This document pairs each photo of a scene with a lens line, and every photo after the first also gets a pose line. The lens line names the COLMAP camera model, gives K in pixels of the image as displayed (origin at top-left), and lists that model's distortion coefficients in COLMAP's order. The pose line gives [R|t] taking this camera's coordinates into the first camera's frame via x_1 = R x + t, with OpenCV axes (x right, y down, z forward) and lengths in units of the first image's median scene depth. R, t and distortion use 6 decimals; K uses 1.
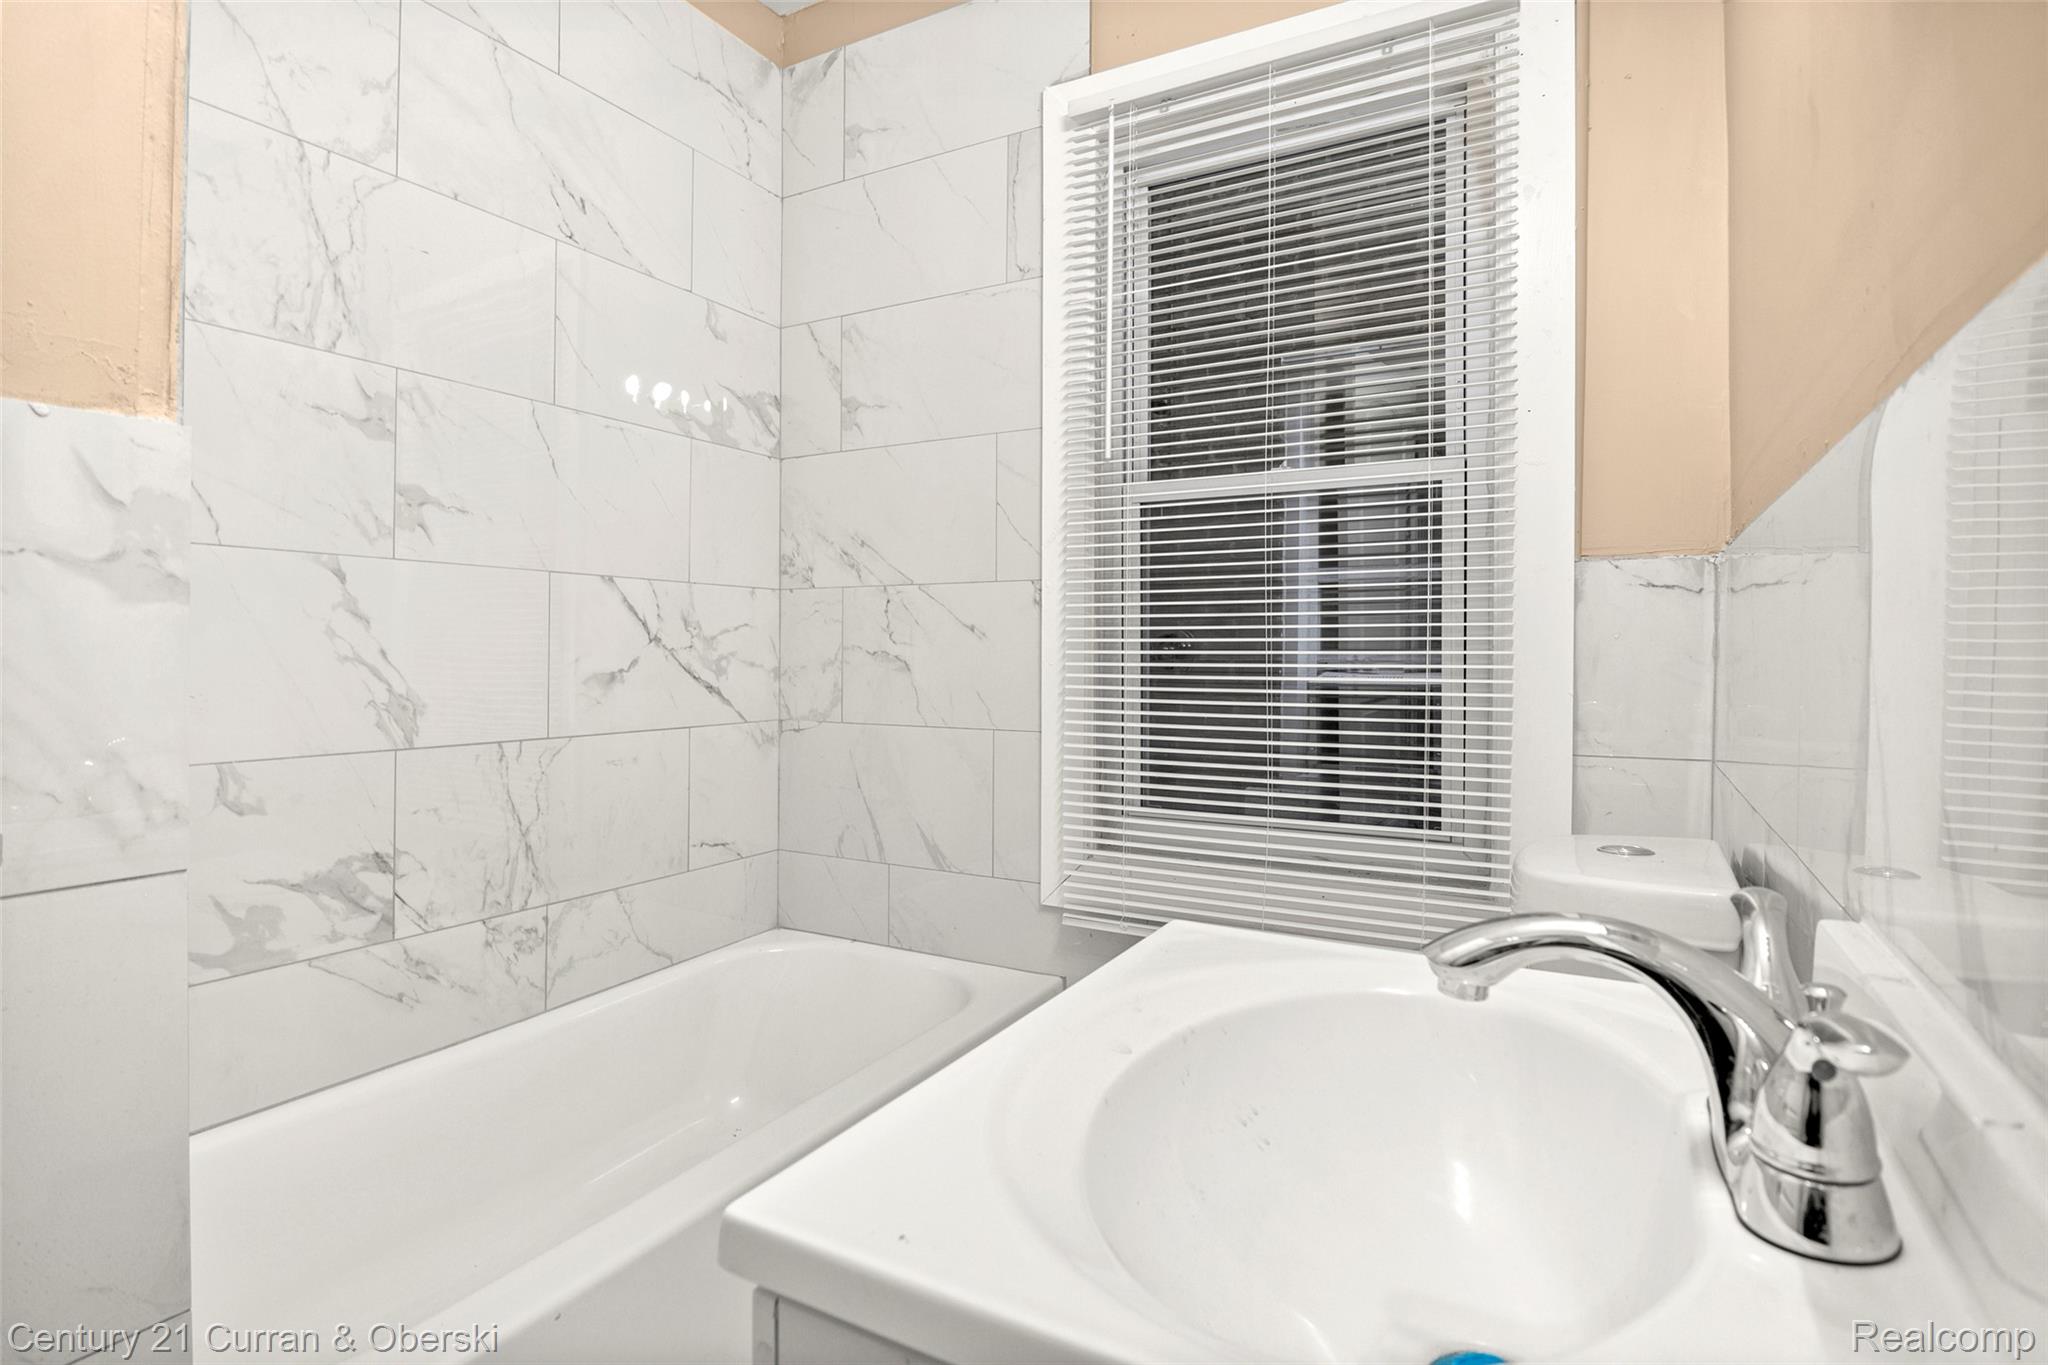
lens RADIAL K [[1034.0, 0, 1019.6], [0, 1034.0, 656.2], [0, 0, 1]] dist [-0.007541, -0.000114]
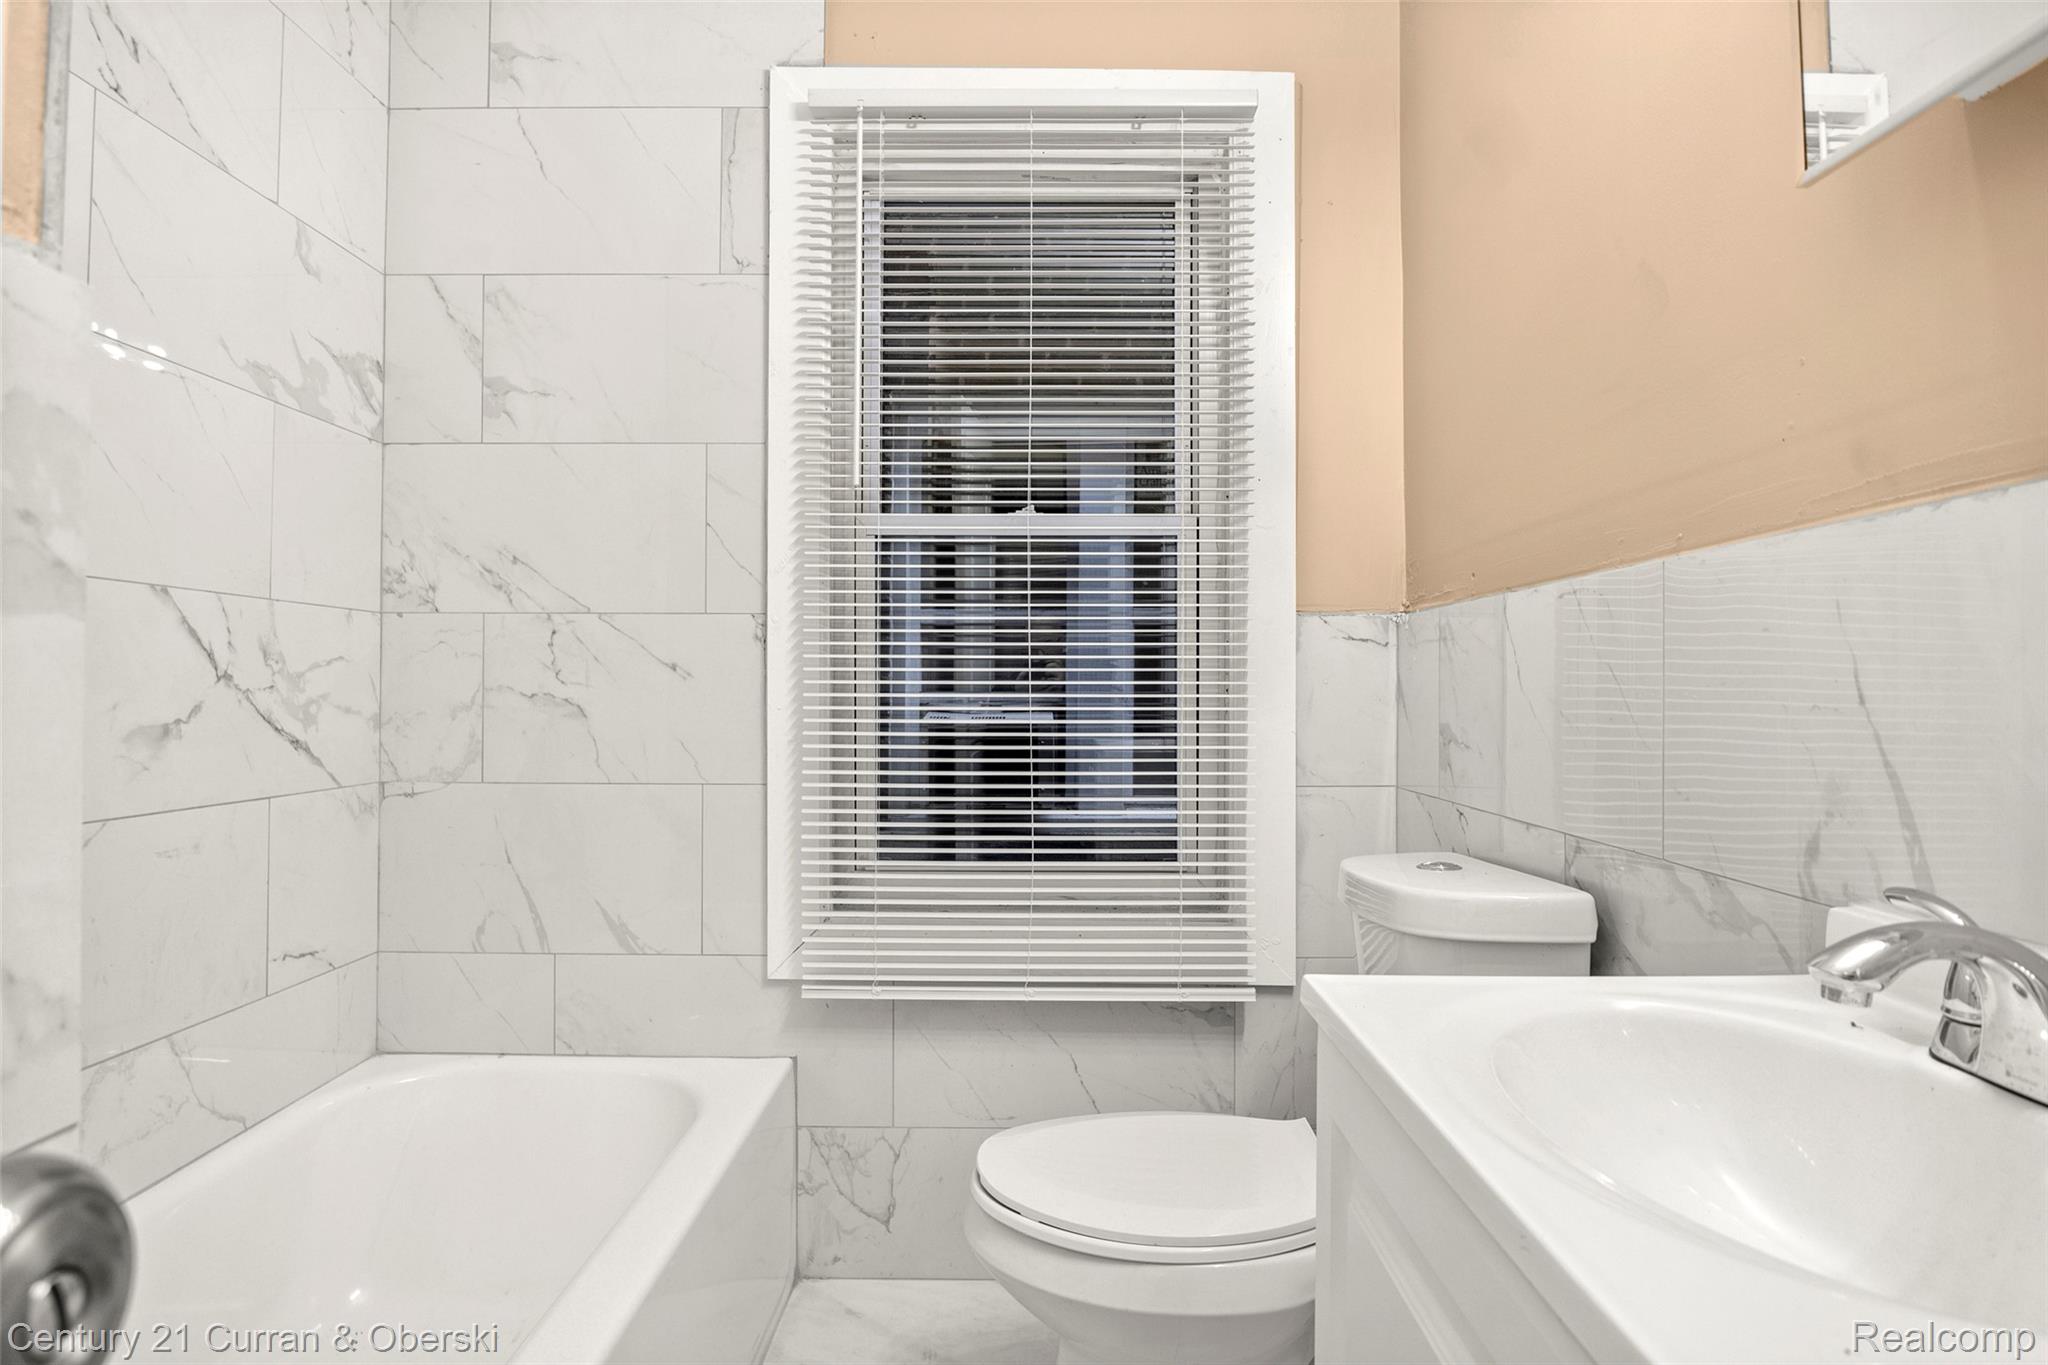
lens RADIAL K [[1052.4, 0, 1024.0], [0, 1052.4, 682.5], [0, 0, 1]] dist [-0.001160, -0.008082]
pose [[0.875927, 0.005664, 0.482410, -0.217955], [0.000222, 0.999926, -0.012143, -0.003349], [-0.482443, 0.010743, 0.875862, 0.097560]]
